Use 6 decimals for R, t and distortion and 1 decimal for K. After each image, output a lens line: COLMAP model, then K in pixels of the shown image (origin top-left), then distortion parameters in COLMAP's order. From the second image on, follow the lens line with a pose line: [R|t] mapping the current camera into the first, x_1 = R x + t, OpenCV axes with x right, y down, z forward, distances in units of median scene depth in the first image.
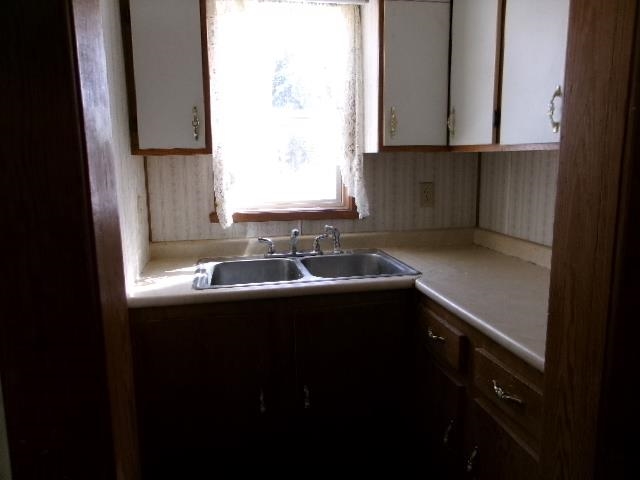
lens RADIAL K [[489.6, 0, 320.0], [0, 489.6, 240.0], [0, 0, 1]] dist [0.030423, 0.000667]
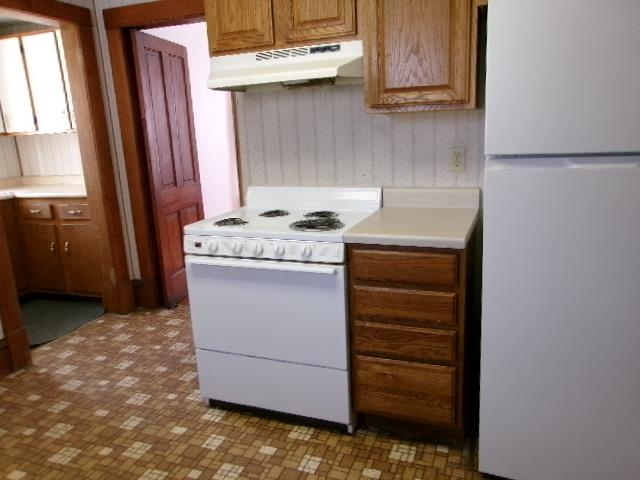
lens RADIAL K [[489.6, 0, 320.0], [0, 489.6, 240.0], [0, 0, 1]] dist [0.030423, 0.000667]
pose [[0.544613, -0.220663, 0.809138, -0.789566], [0.186859, 0.972442, 0.139428, 0.196542], [-0.817606, 0.075260, 0.570838, -1.200478]]
